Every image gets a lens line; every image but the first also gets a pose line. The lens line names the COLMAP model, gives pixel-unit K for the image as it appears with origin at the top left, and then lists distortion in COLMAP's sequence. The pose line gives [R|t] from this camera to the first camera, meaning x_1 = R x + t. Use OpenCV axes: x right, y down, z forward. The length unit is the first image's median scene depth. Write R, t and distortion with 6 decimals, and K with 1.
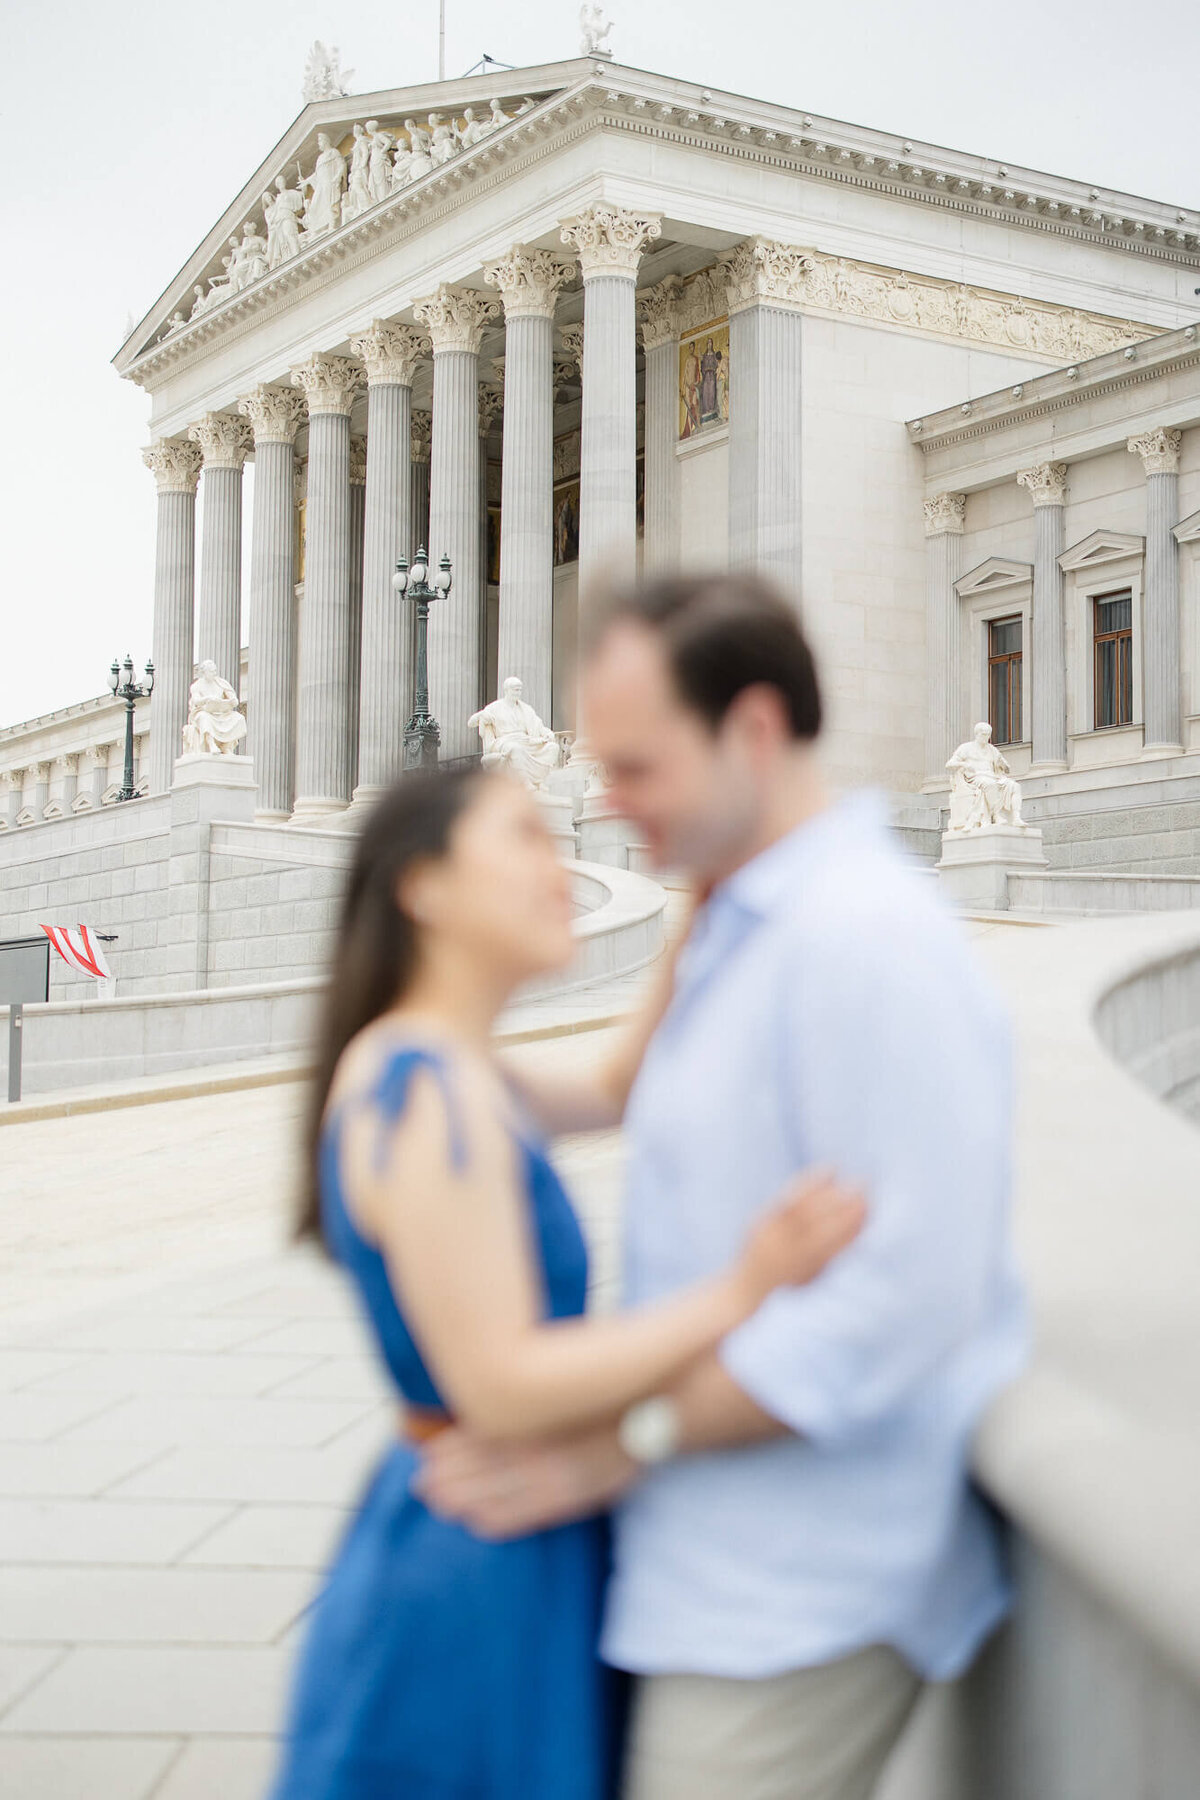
lens RADIAL K [[2562.9, 0, 600.0], [0, 2562.9, 900.0], [0, 0, 1]] dist [0.010959, 0.008709]
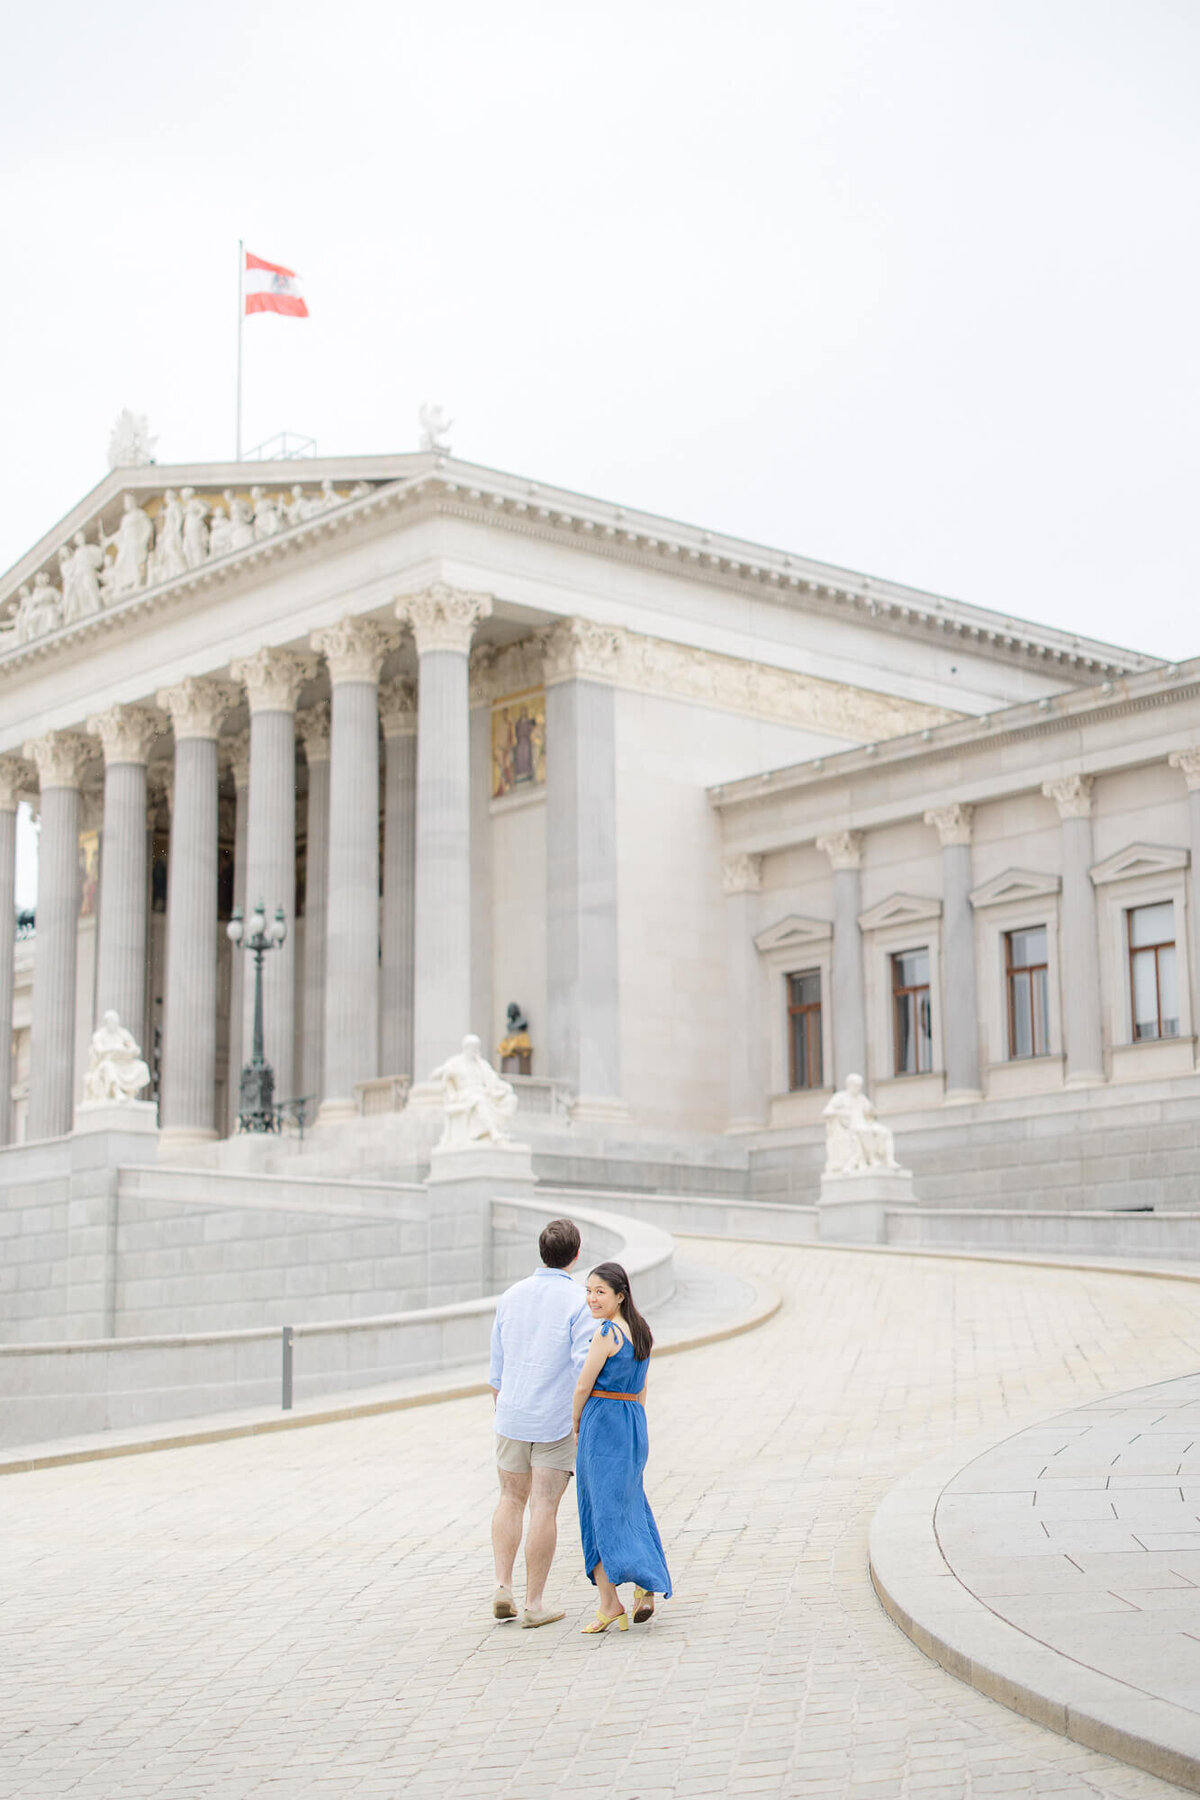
lens RADIAL K [[2799.3, 0, 600.0], [0, 2799.3, 900.0], [0, 0, 1]] dist [0.012008, 0.027702]
pose [[0.985645, 0.012594, 0.168359, -0.122483], [0.007867, 0.992705, -0.120311, 0.000510], [-0.168646, 0.119909, 0.978356, -0.131916]]
